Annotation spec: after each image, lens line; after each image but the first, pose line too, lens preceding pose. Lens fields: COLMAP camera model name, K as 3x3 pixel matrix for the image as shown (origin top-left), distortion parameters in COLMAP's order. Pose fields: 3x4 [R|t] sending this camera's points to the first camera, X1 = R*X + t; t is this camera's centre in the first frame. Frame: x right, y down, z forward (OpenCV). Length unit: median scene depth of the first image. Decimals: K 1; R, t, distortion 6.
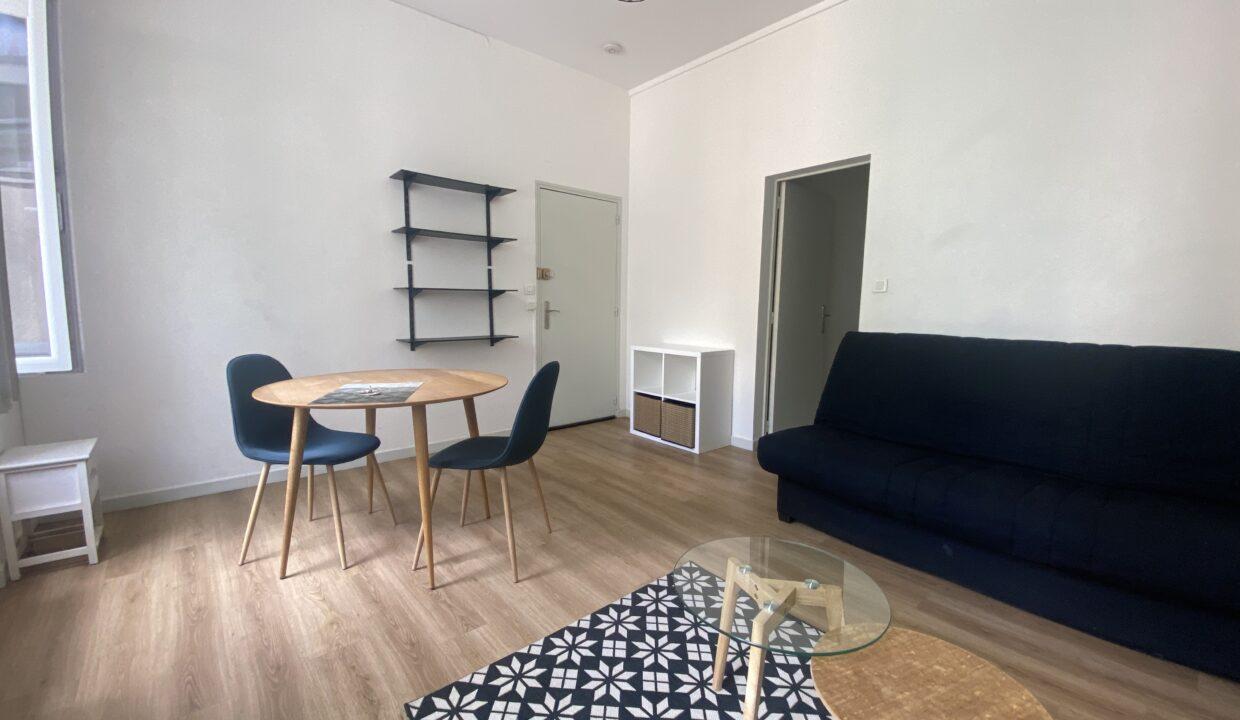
lens RADIAL K [[499.0, 0, 616.6], [0, 499.0, 374.3], [0, 0, 1]] dist [-0.000708, -0.000080]
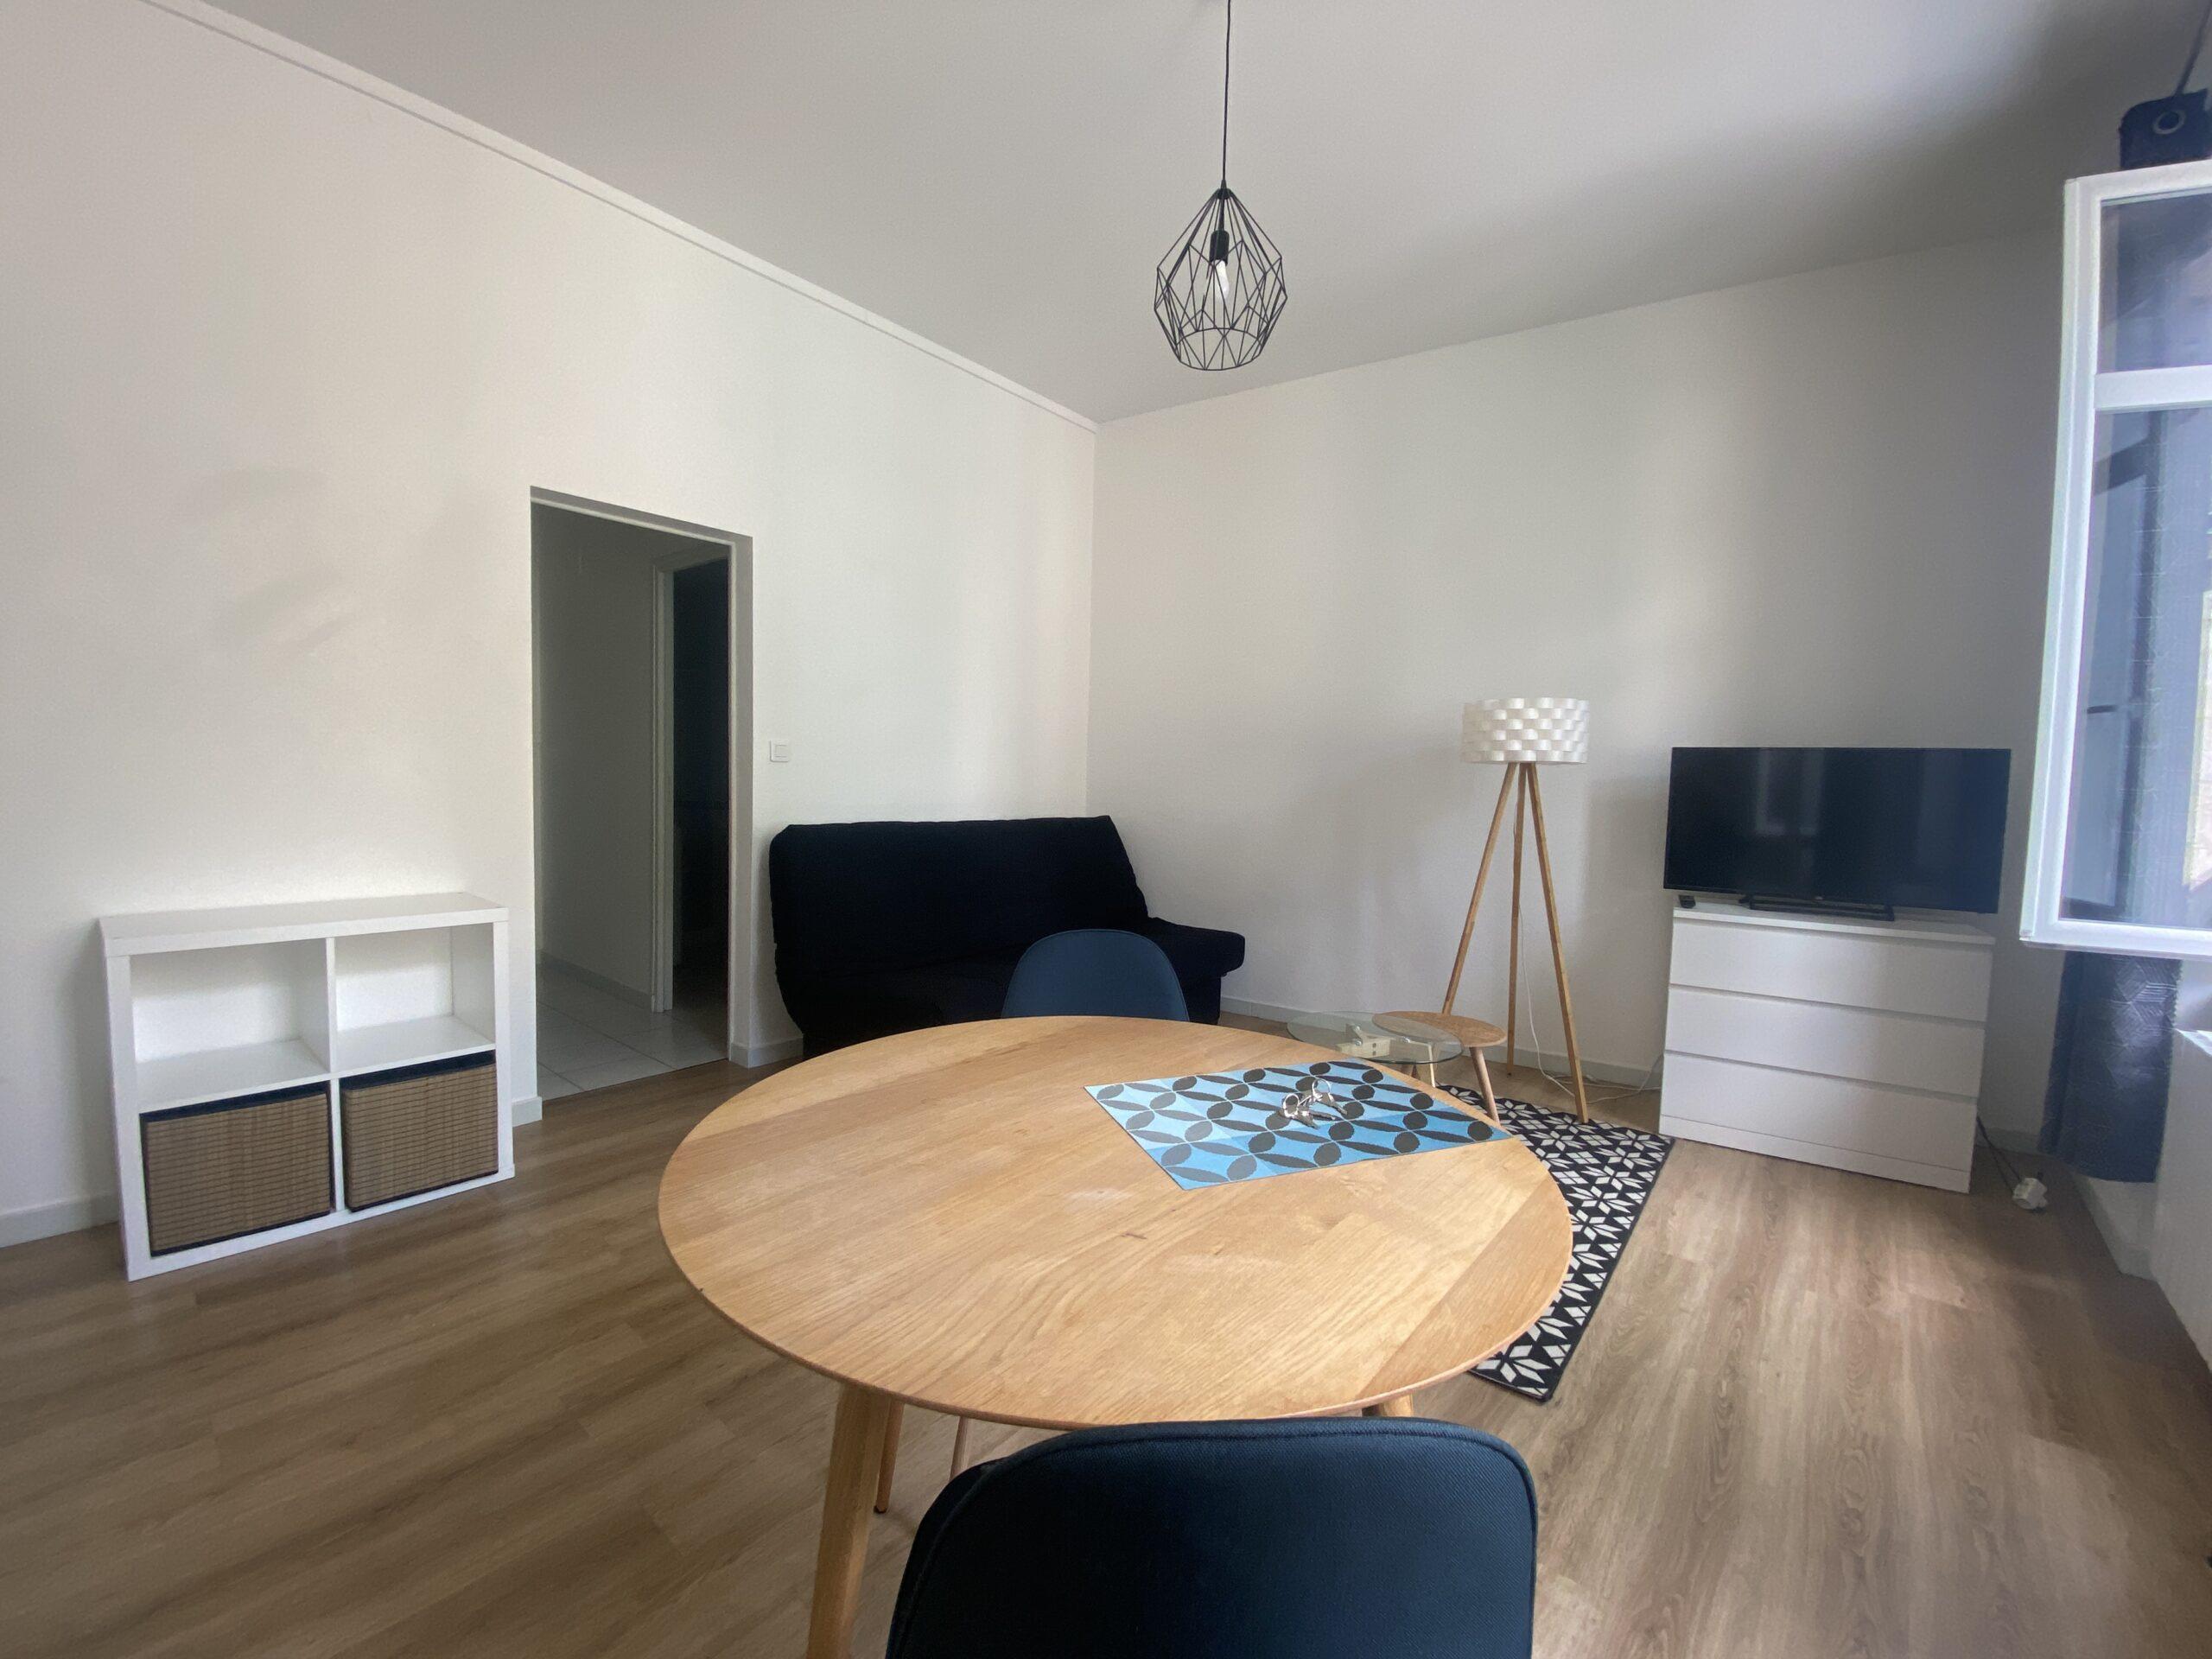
lens RADIAL K [[879.7, 0, 1150.0], [0, 879.7, 822.3], [0, 0, 1]] dist [-0.000248, -0.000124]
pose [[-0.174566, -0.067656, 0.982318, -0.611724], [0.104035, 0.990785, 0.086727, -0.124662], [-0.979134, 0.117336, -0.165919, 0.681794]]
